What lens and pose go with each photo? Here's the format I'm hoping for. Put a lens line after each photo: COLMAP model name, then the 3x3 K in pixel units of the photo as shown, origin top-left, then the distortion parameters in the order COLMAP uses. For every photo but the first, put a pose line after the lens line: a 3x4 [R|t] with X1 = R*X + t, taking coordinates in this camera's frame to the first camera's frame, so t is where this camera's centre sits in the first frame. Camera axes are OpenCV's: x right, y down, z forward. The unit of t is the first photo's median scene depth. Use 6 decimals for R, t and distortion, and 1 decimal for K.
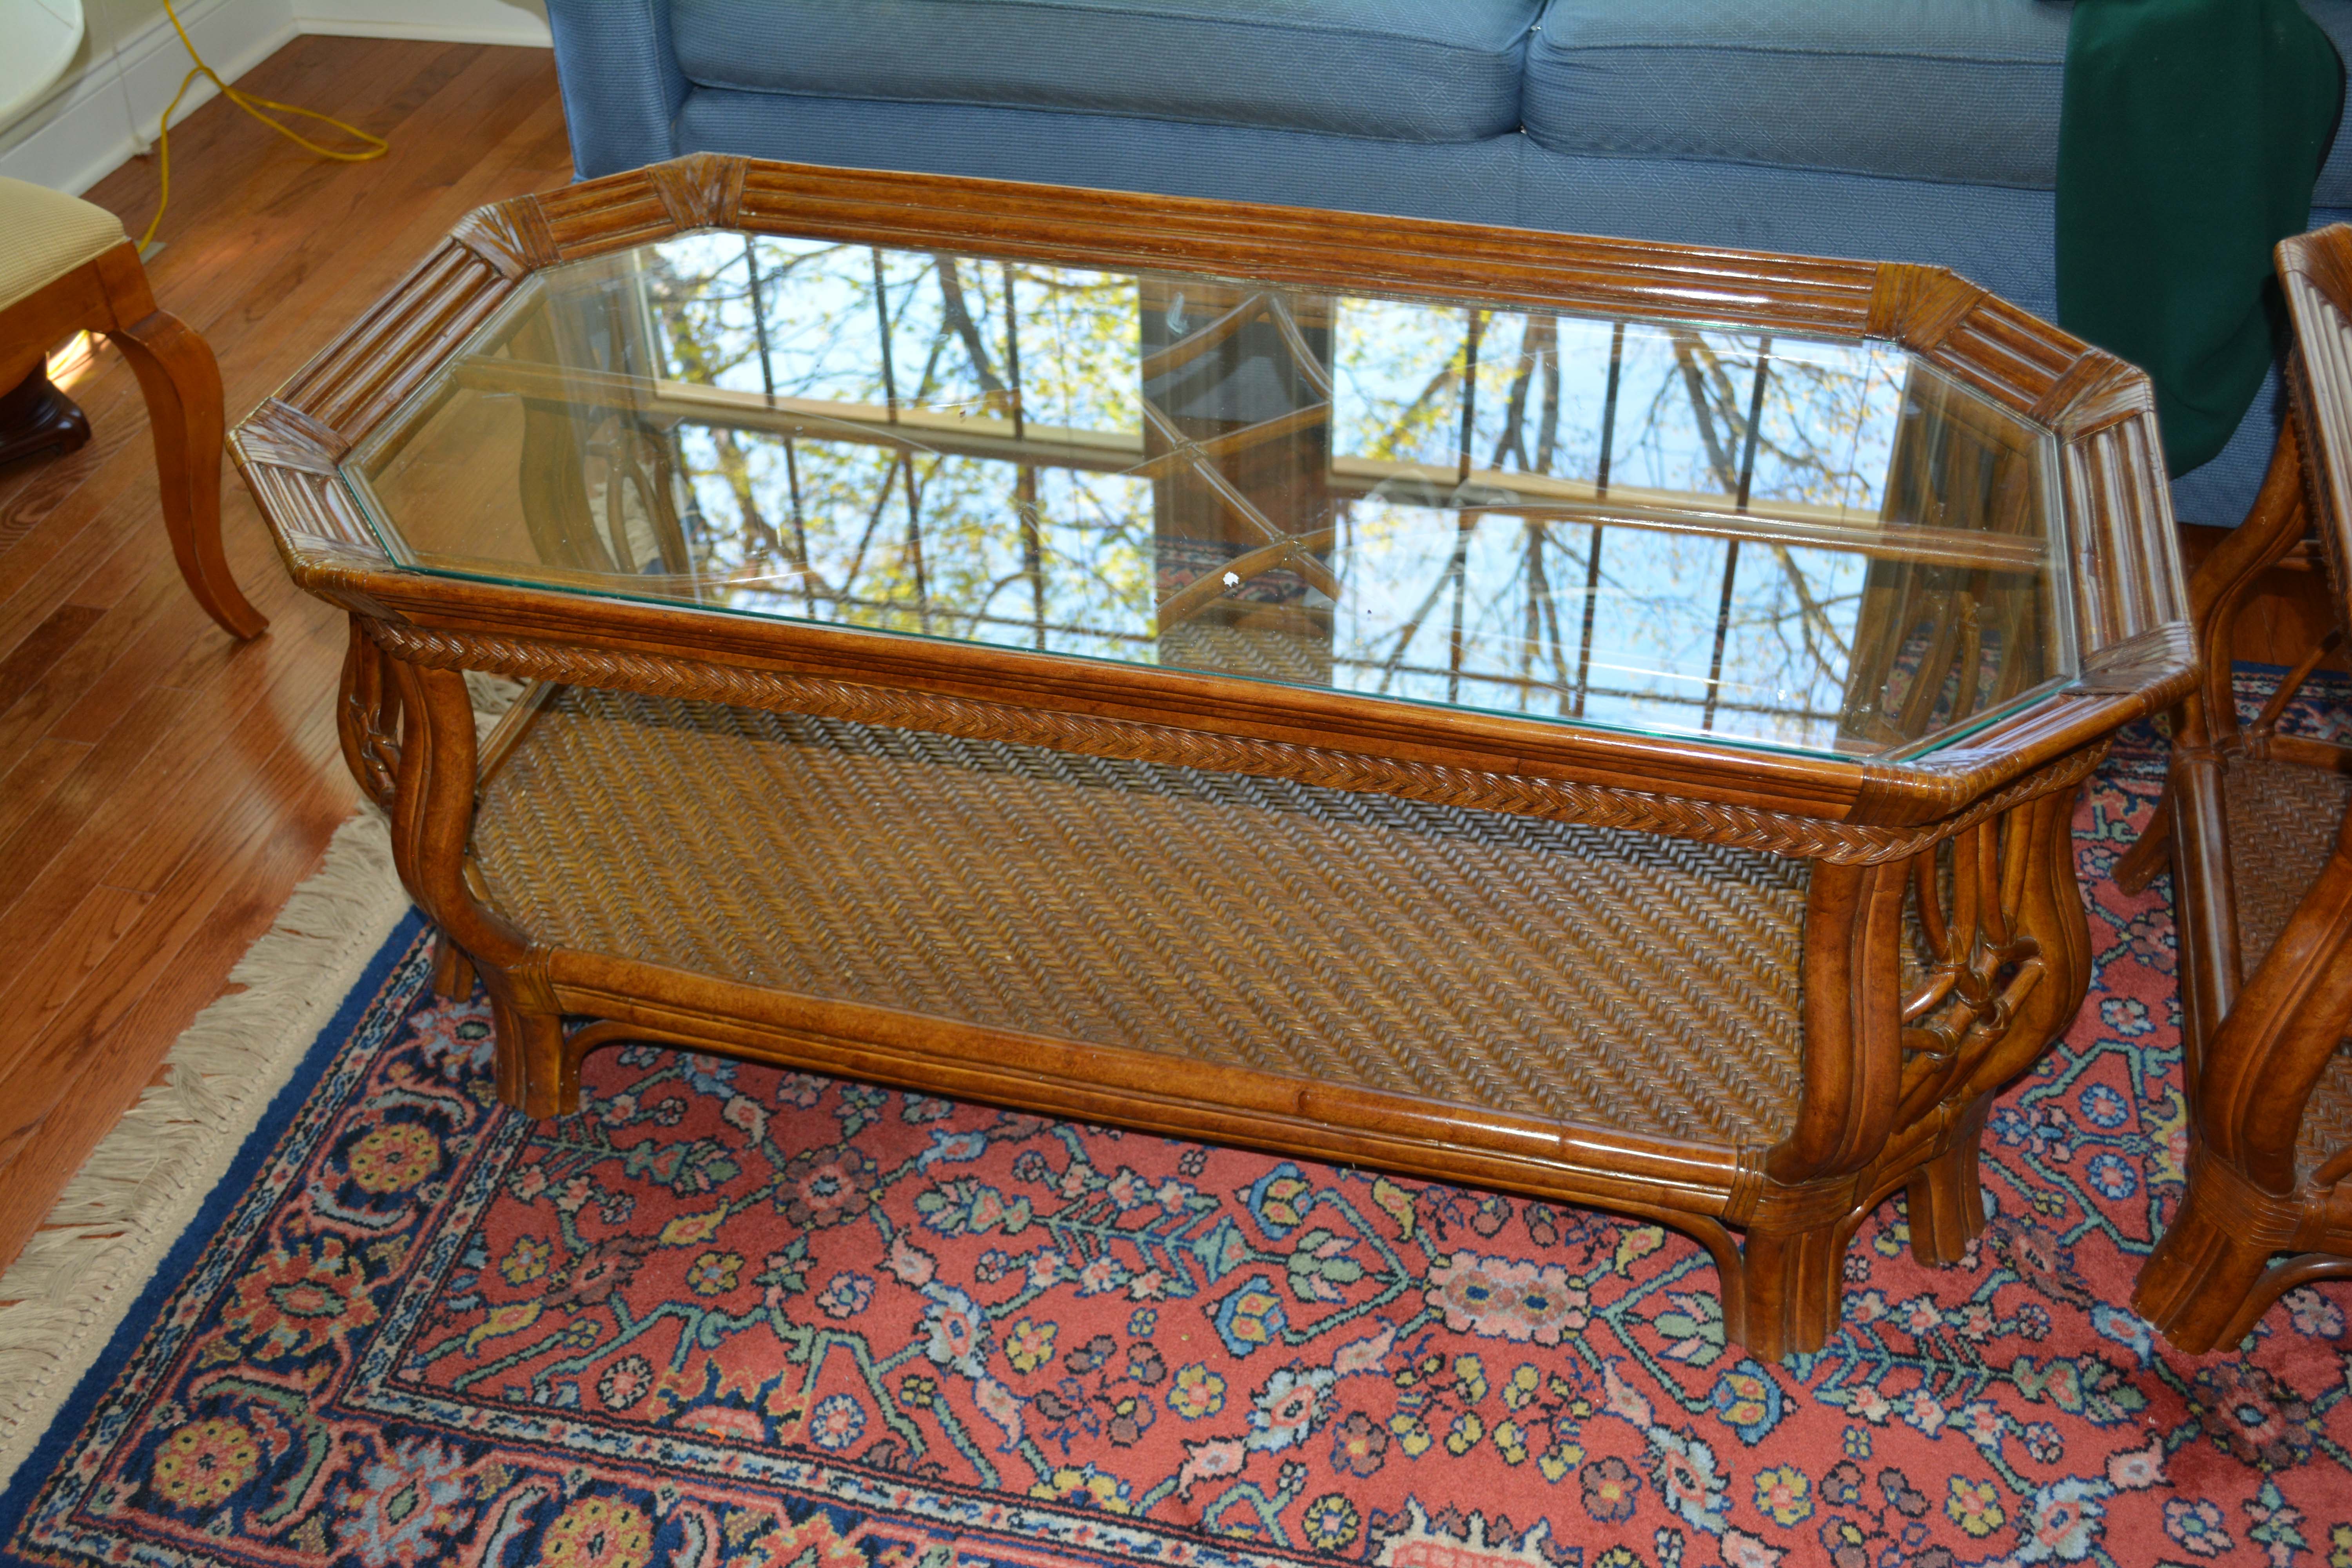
lens RADIAL K [[2470.8, 0, 1100.6], [0, 2470.8, 765.3], [0, 0, 1]] dist [-0.057524, 0.000000]
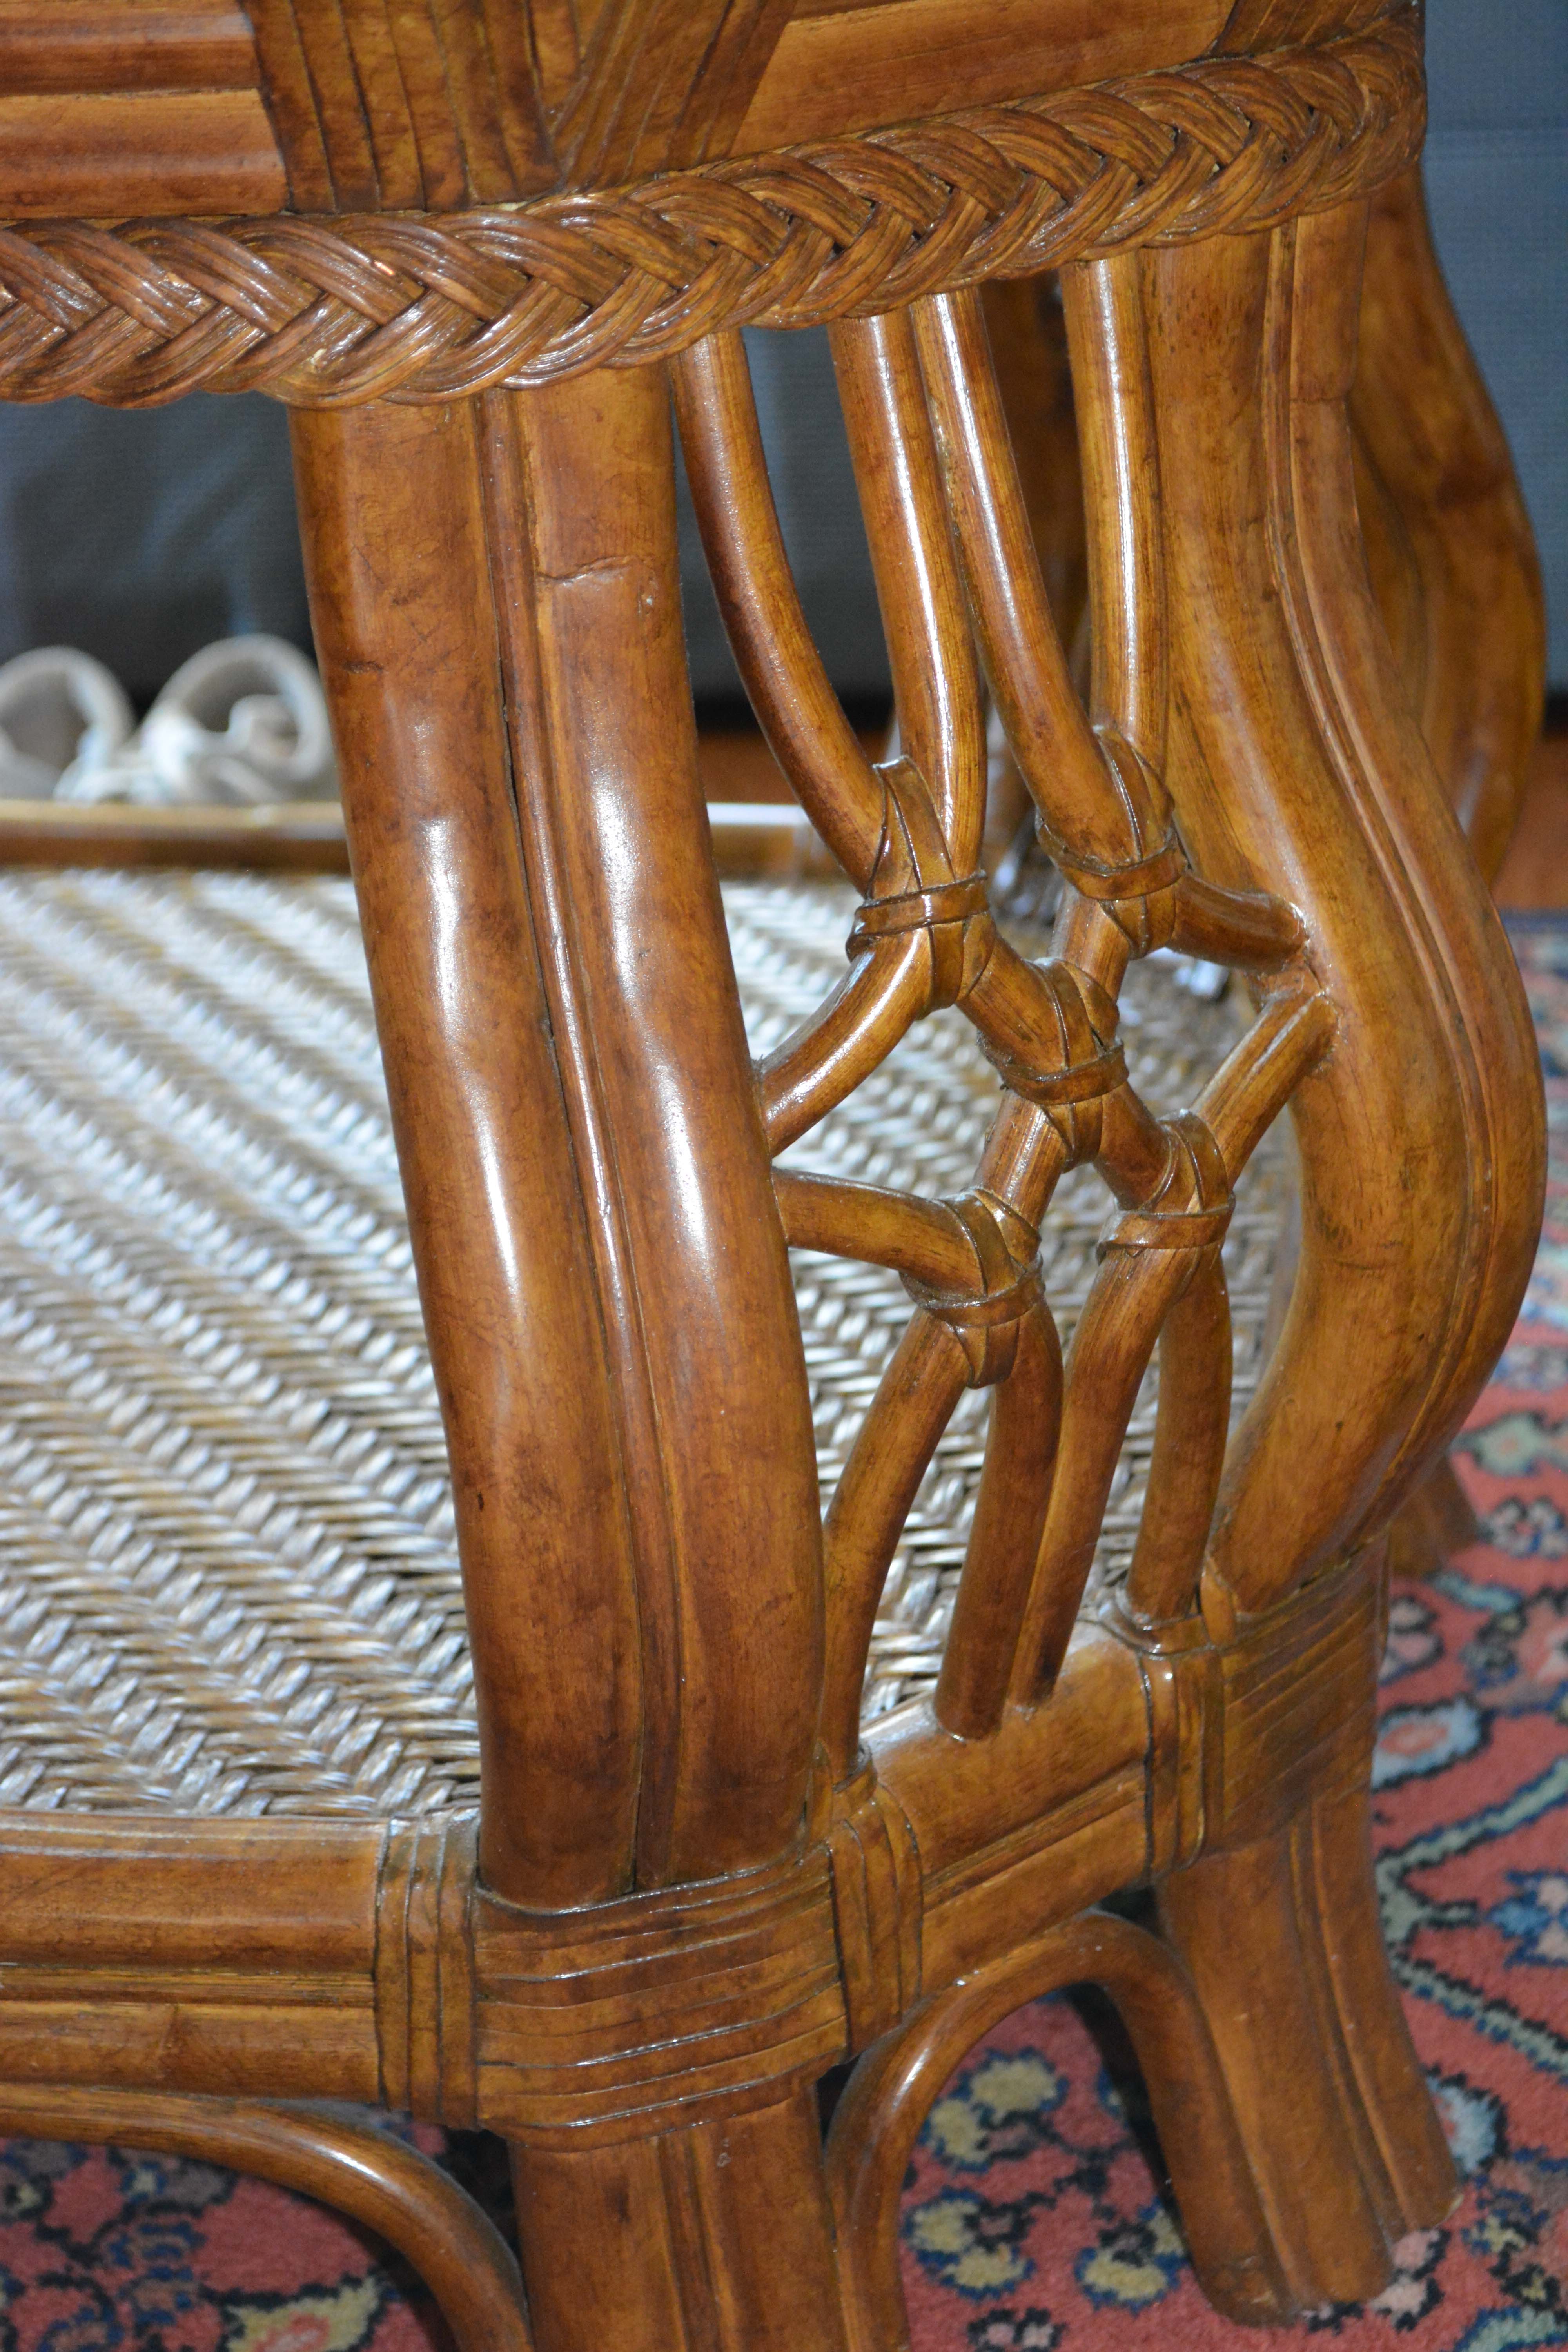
lens RADIAL K [[4289.6, 0, 797.6], [0, 4289.6, 1198.1], [0, 0, 1]] dist [0.029525, 0.000000]
pose [[0.995196, -0.070795, 0.067618, 0.259162], [0.085779, 0.963454, -0.253769, 0.201731], [-0.047181, 0.258351, 0.964898, 0.475154]]
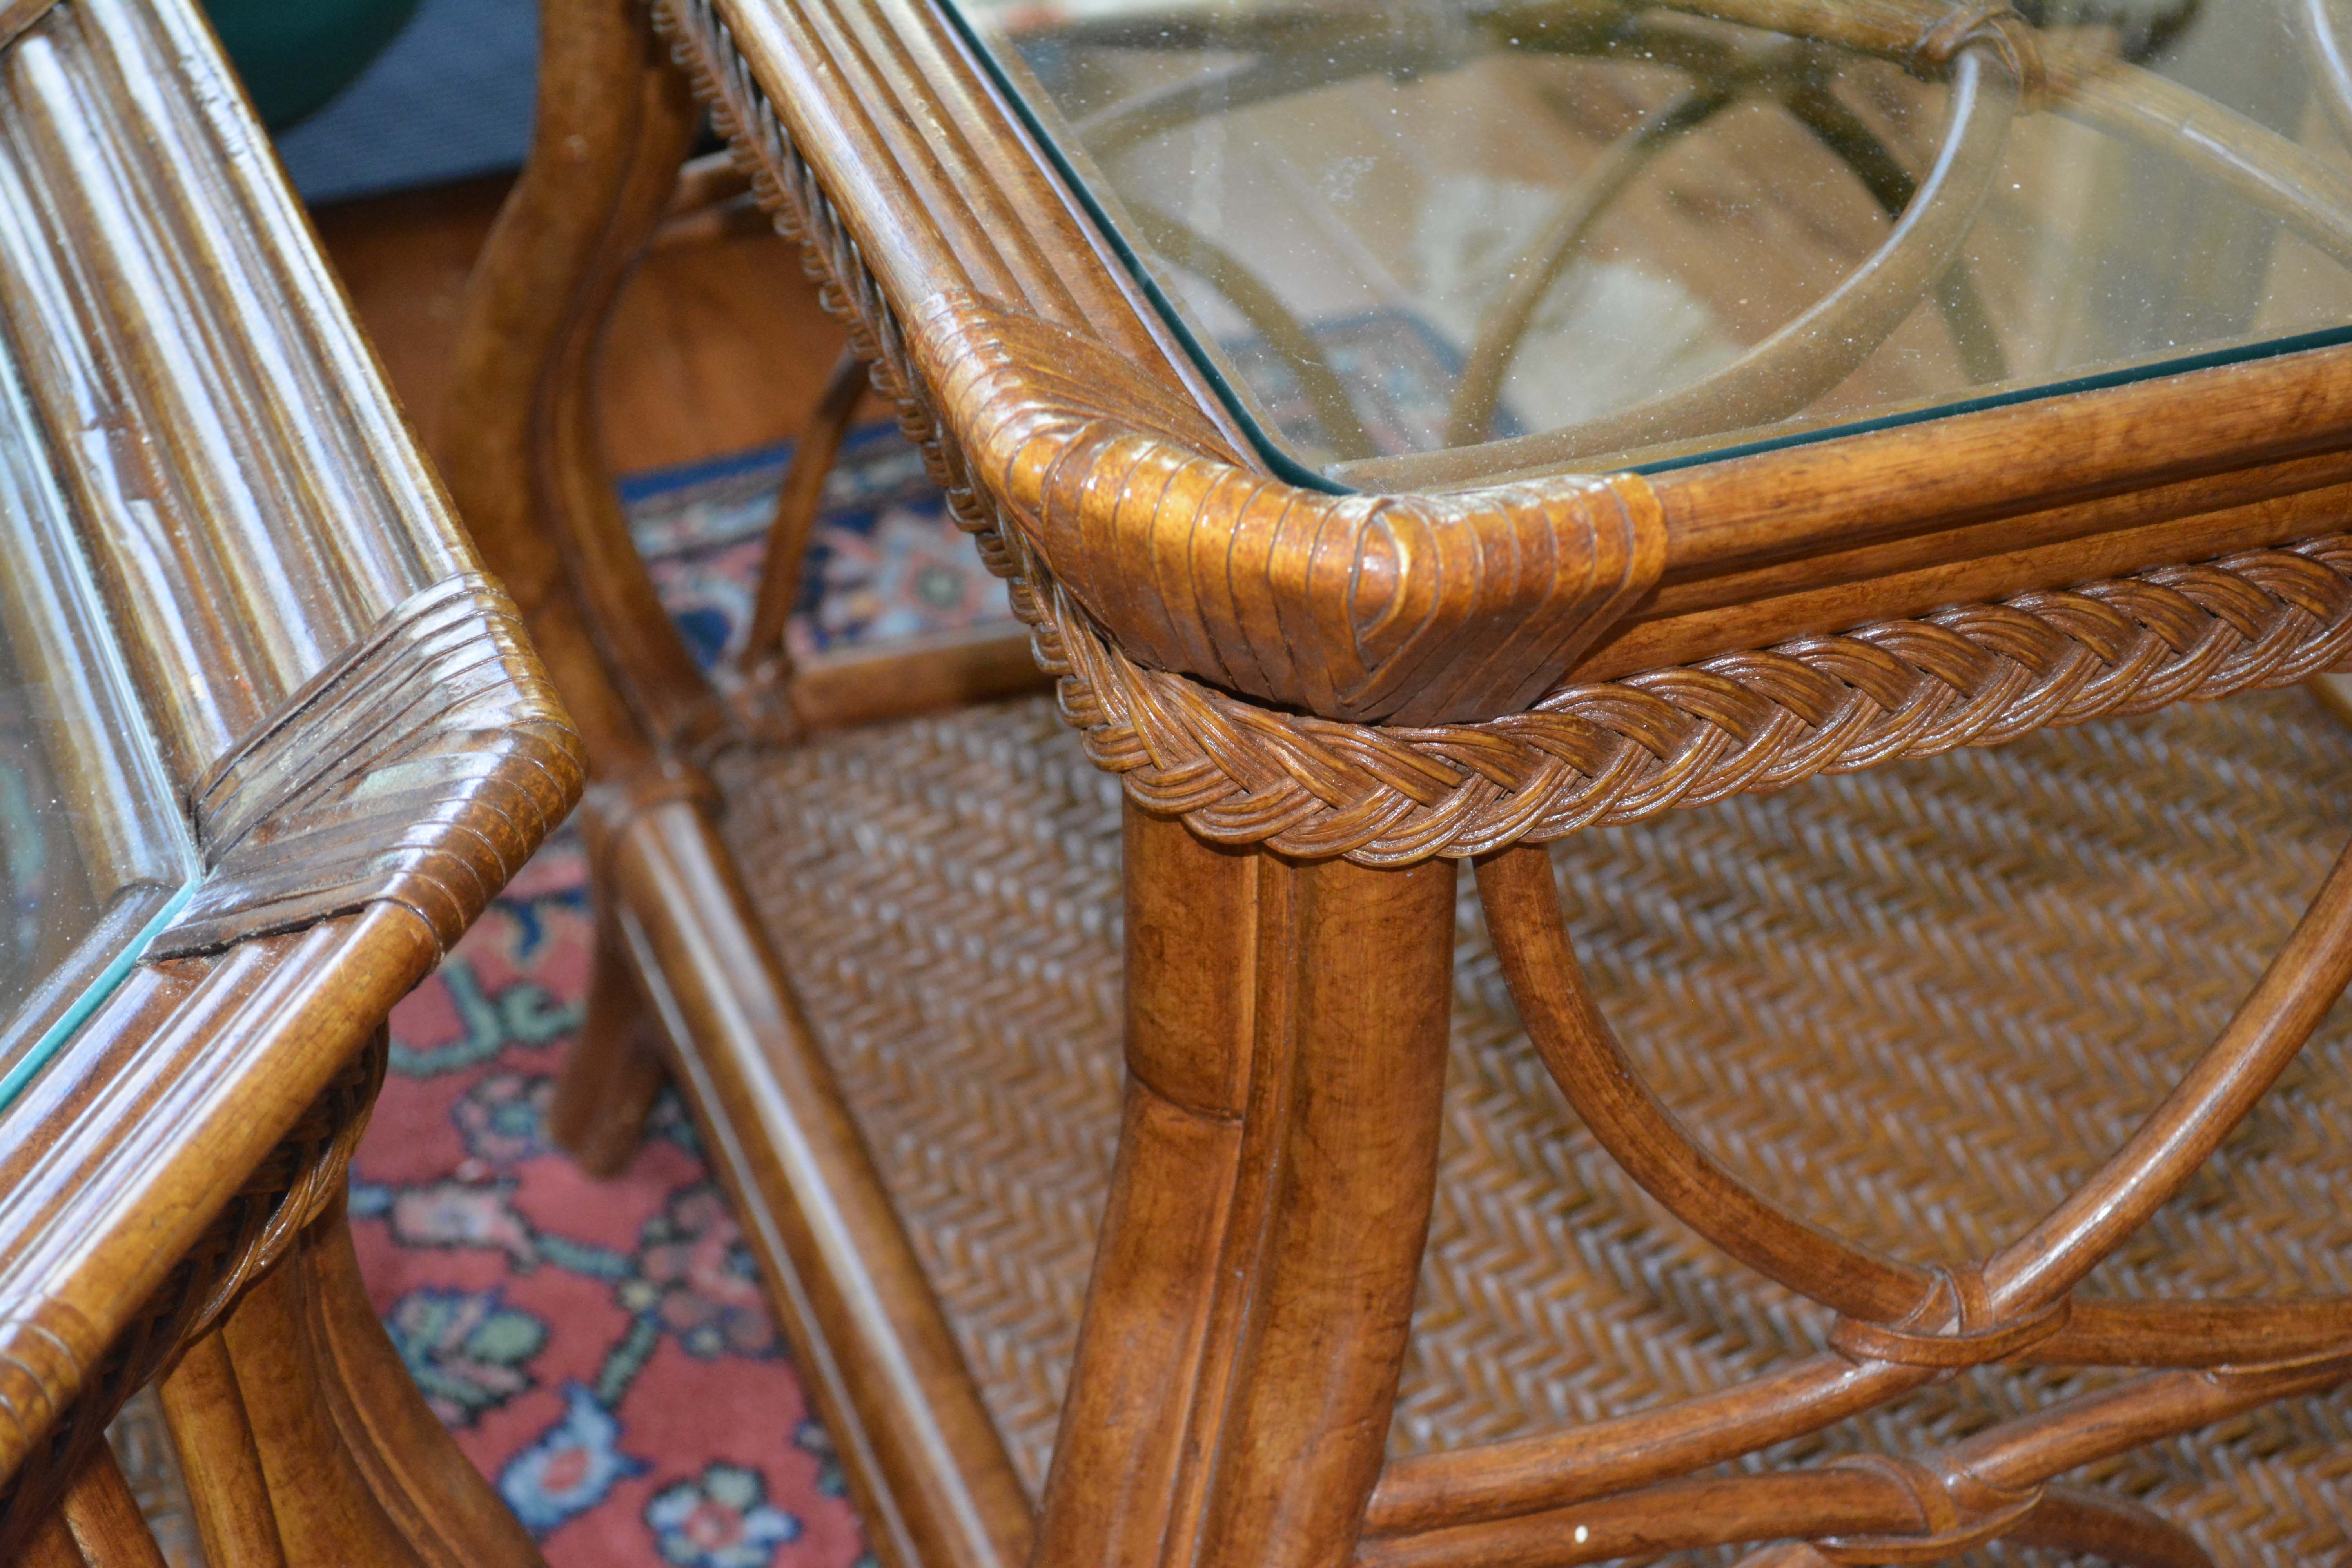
lens RADIAL K [[4351.8, 0, 1153.6], [0, 4351.8, 805.1], [0, 0, 1]] dist [0.018865, 0.000000]
pose [[0.800268, -0.348599, 0.487903, 0.208724], [0.340261, 0.933968, 0.109204, -0.053048], [-0.493754, 0.078622, 0.866040, 0.430162]]
